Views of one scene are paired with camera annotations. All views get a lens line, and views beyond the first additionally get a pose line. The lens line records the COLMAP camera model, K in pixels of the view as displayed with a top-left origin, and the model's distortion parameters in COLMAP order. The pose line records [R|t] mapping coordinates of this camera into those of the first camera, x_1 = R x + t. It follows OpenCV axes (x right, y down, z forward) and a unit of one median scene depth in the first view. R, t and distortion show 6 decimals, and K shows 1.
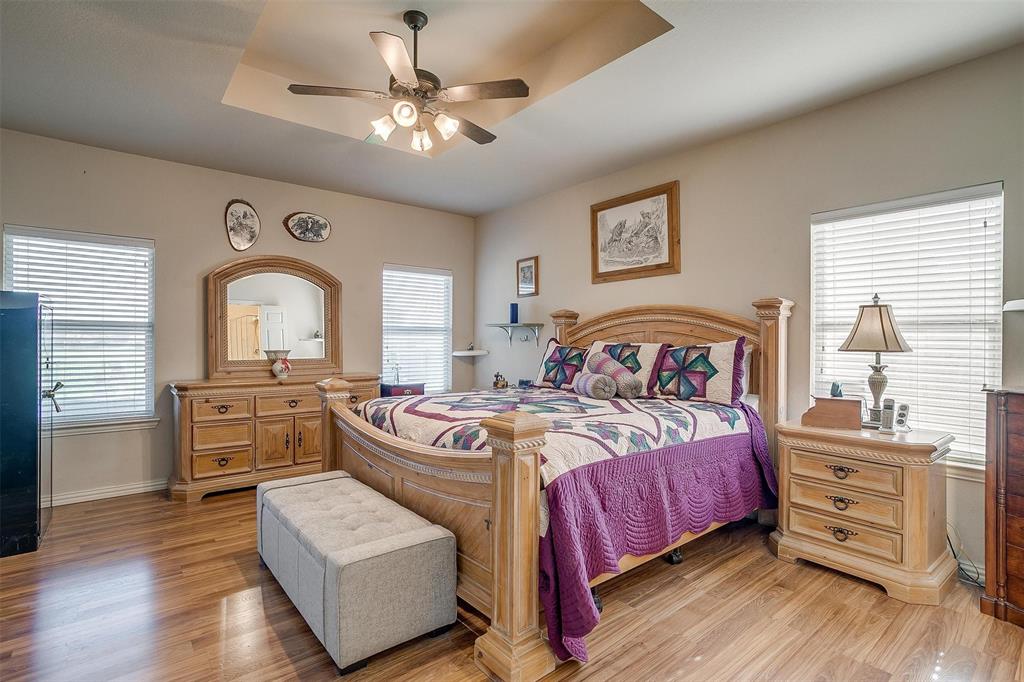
lens RADIAL K [[493.8, 0, 510.6], [0, 493.8, 342.0], [0, 0, 1]] dist [-0.060384, 0.032633]
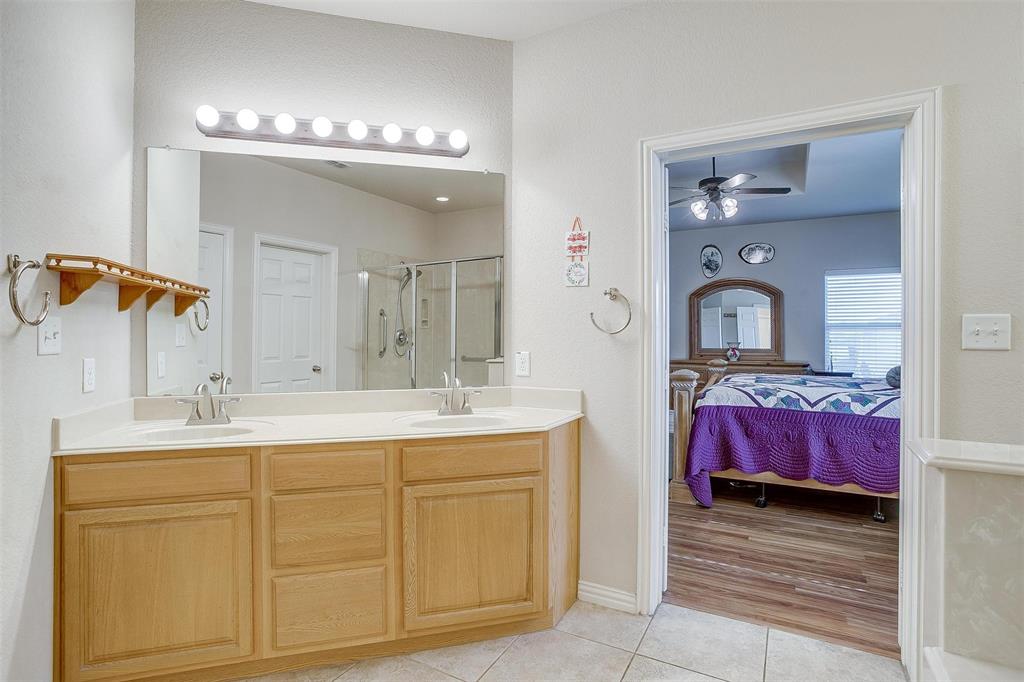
lens RADIAL K [[515.5, 0, 511.4], [0, 515.5, 335.8], [0, 0, 1]] dist [-0.055476, 0.029633]
pose [[0.362527, -0.002652, -0.931970, 0.764443], [-0.002545, 0.999989, -0.003836, 0.005555], [0.931970, 0.003762, 0.362516, -0.188850]]
